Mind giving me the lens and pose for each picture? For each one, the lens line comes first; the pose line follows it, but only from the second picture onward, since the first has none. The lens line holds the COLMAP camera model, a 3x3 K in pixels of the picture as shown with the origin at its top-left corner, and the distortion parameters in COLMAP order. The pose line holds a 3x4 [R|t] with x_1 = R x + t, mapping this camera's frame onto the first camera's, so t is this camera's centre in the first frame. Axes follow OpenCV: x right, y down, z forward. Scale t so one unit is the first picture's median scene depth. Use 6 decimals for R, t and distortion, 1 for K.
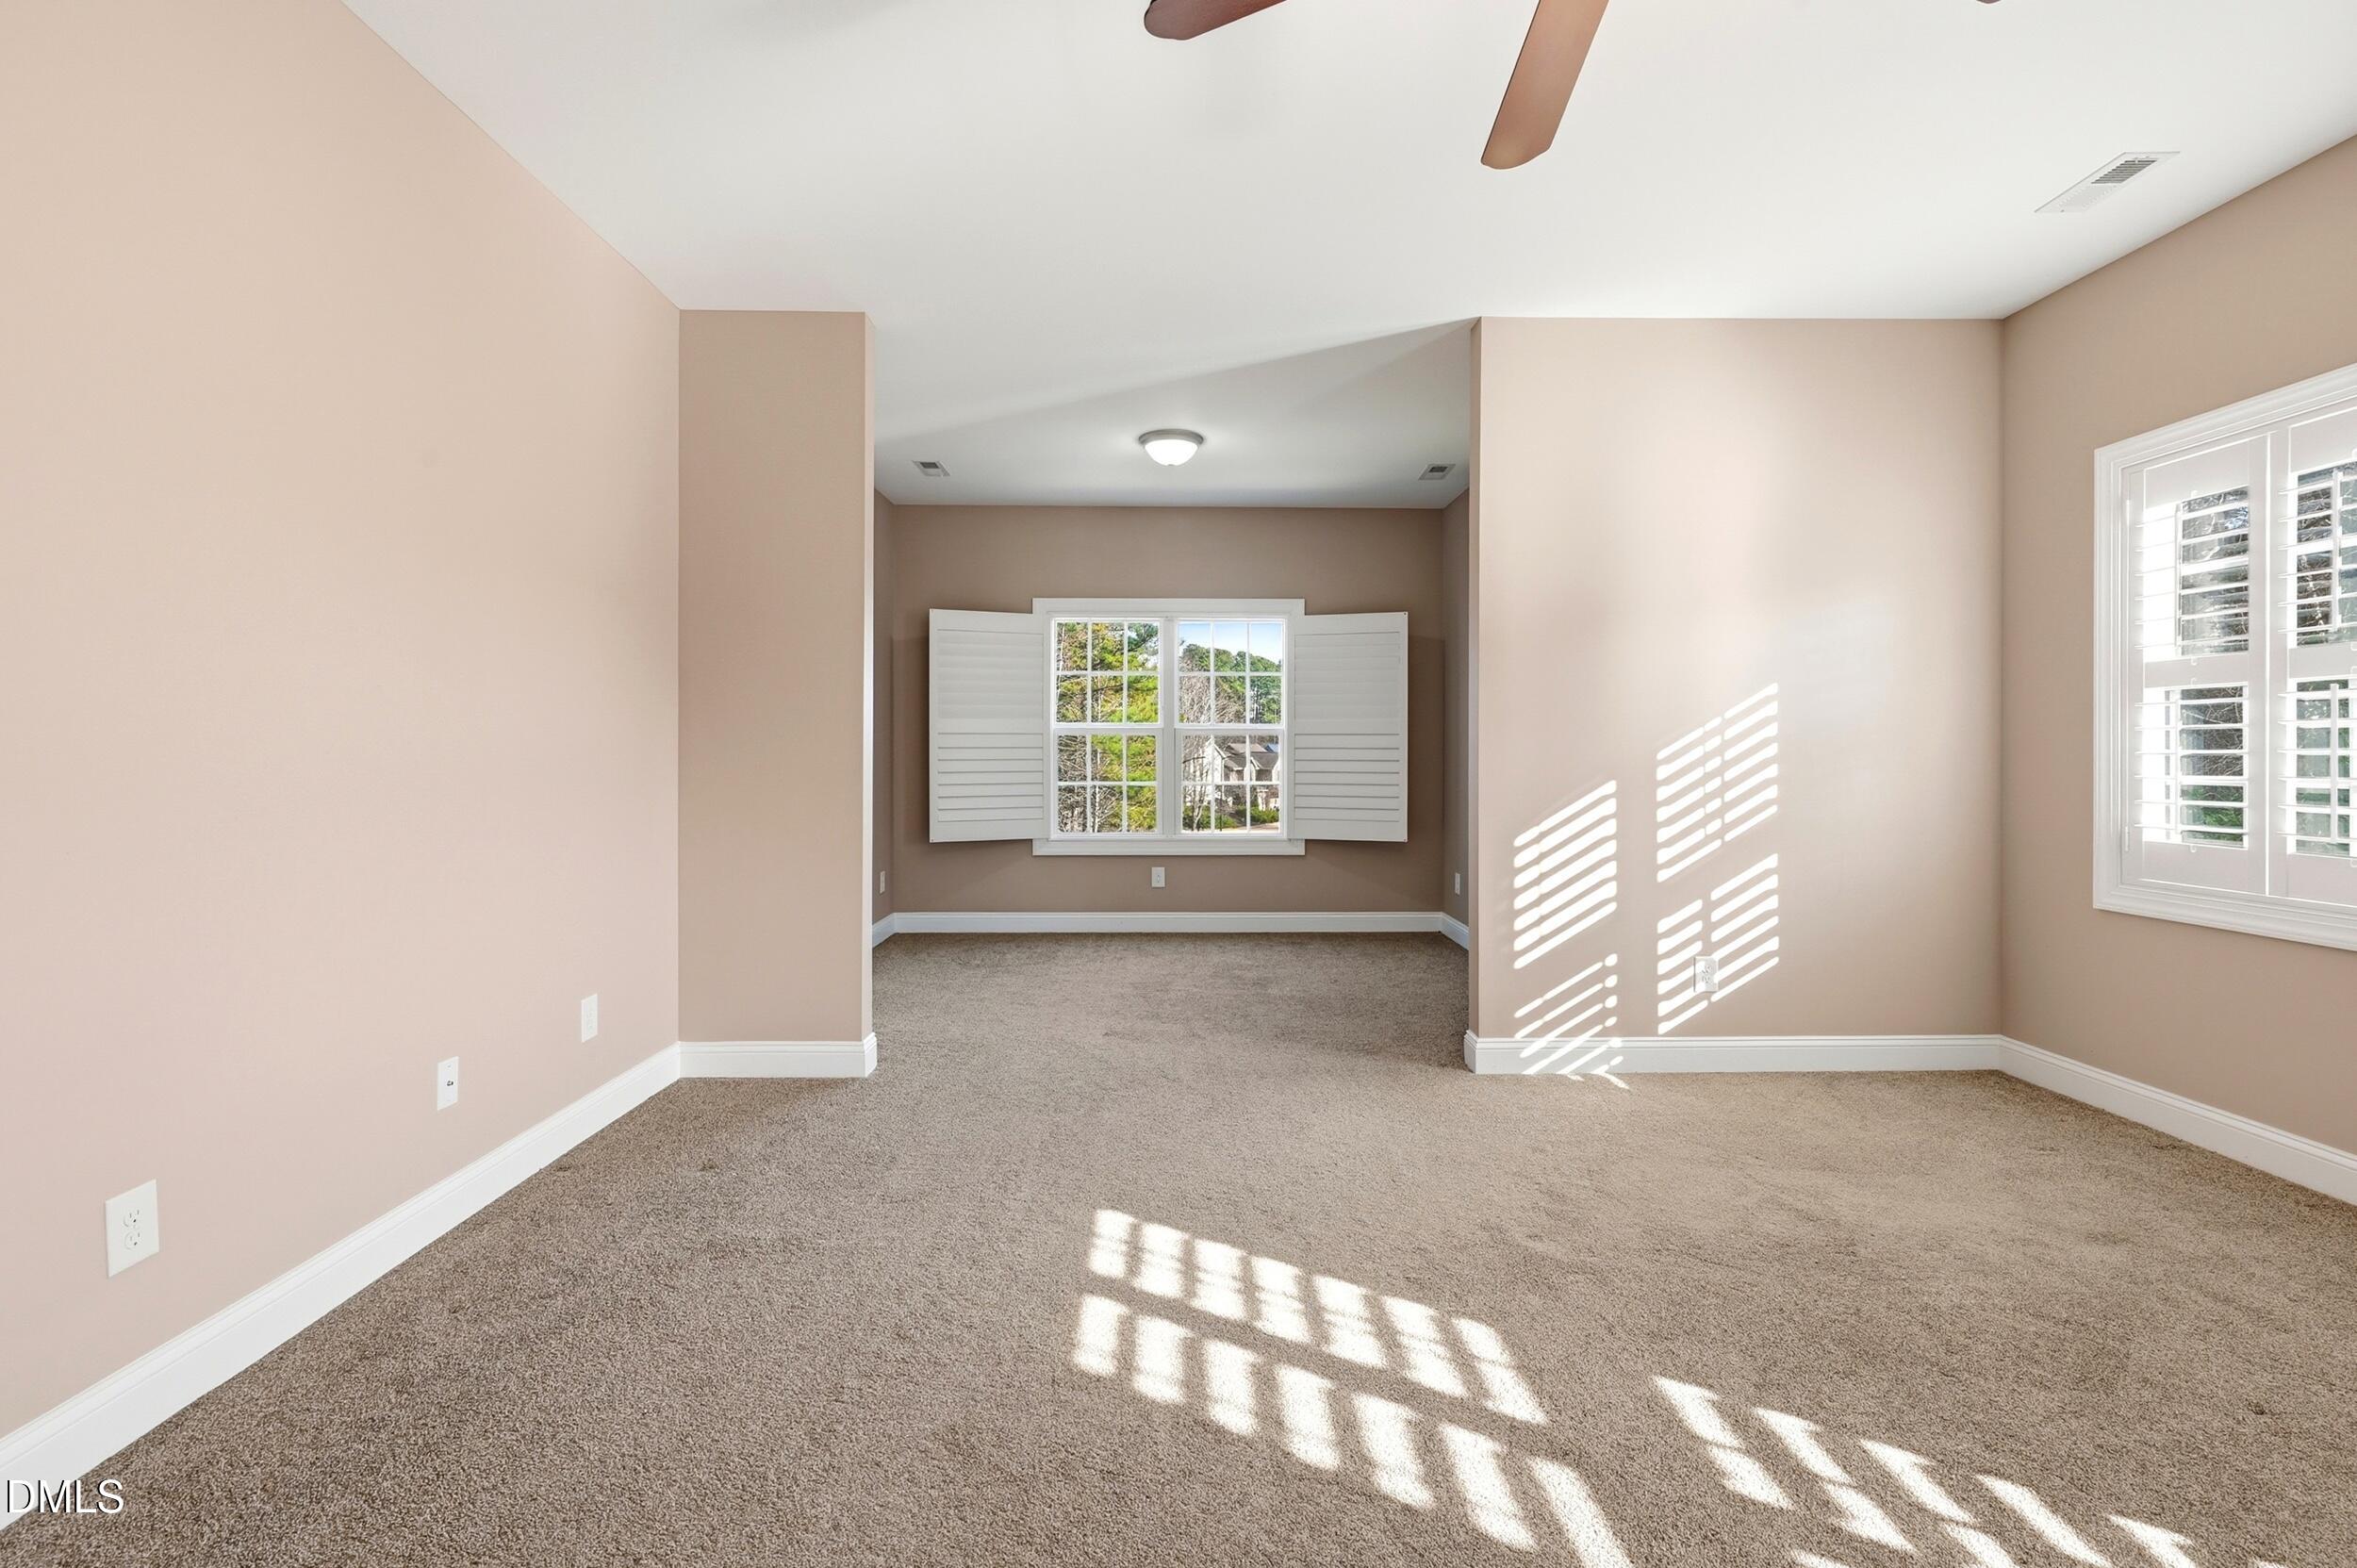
lens RADIAL K [[1028.4, 0, 1198.7], [0, 1028.4, 753.9], [0, 0, 1]] dist [0.011742, 0.000263]
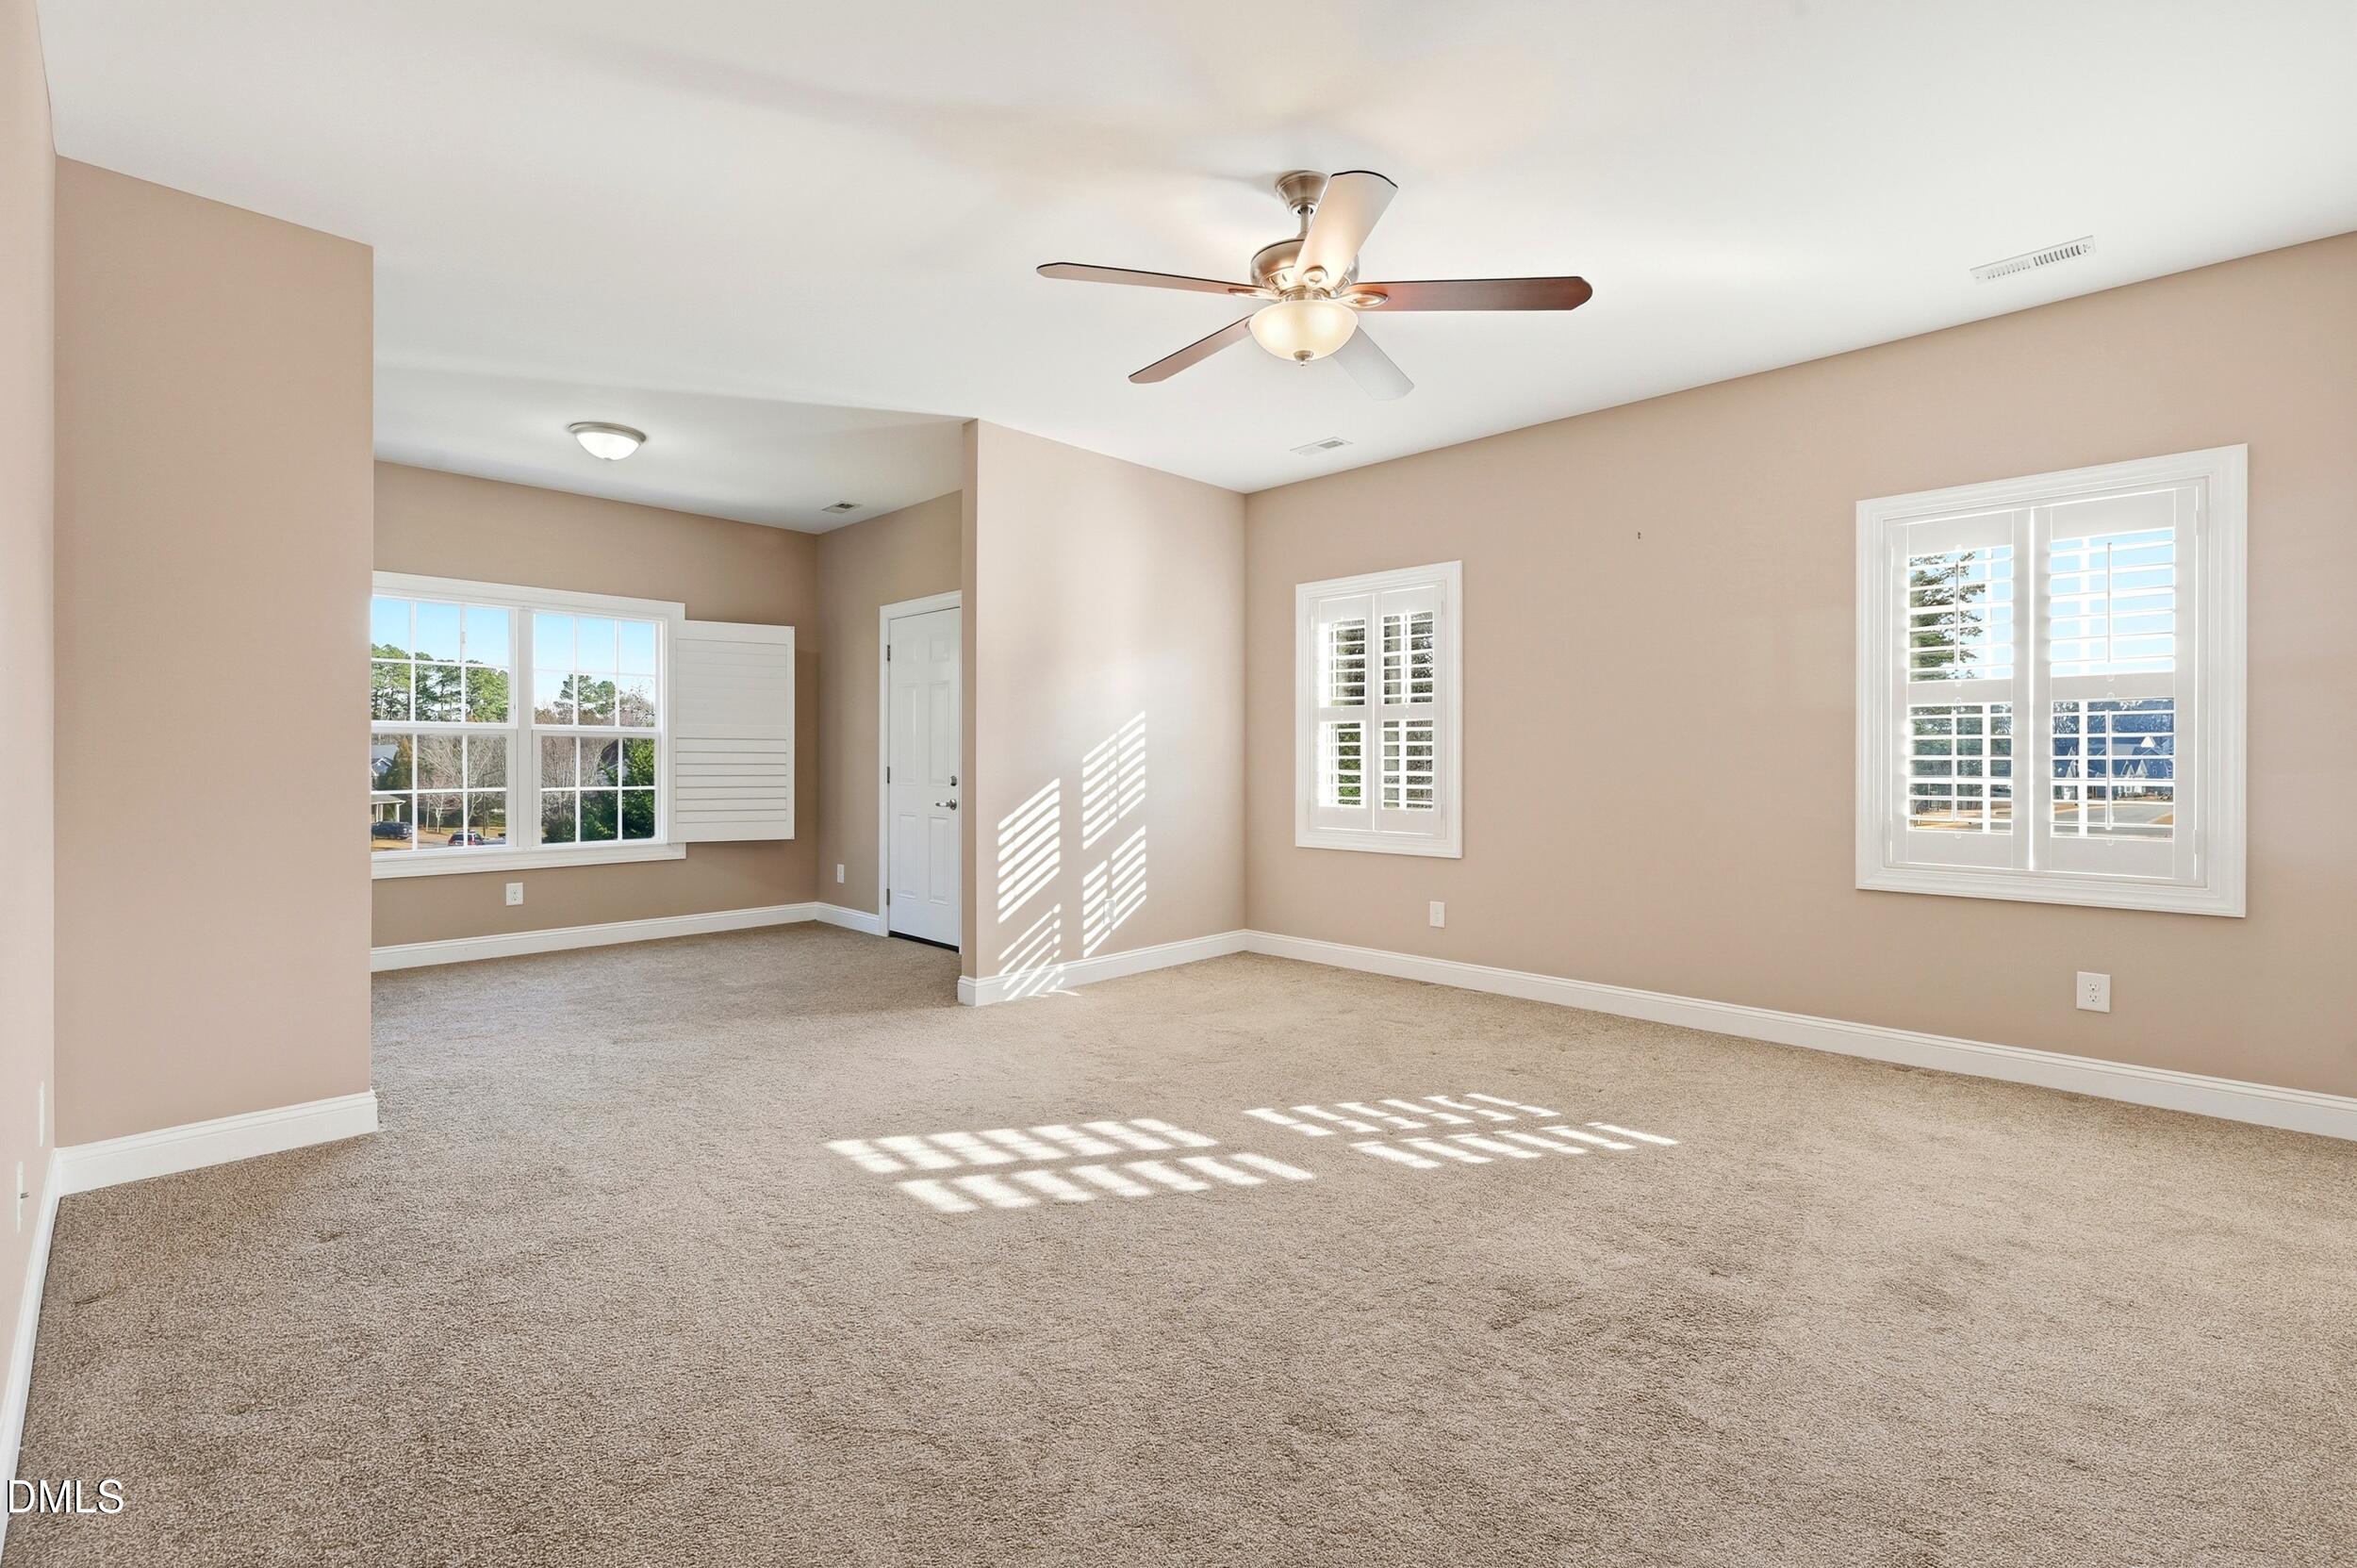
lens RADIAL K [[1021.2, 0, 1175.3], [0, 1021.2, 768.6], [0, 0, 1]] dist [0.008815, 0.000192]
pose [[0.717620, -0.007650, 0.696392, -0.437196], [-0.000665, 0.999932, 0.011670, -0.002738], [-0.696434, -0.008837, 0.717566, -0.087013]]
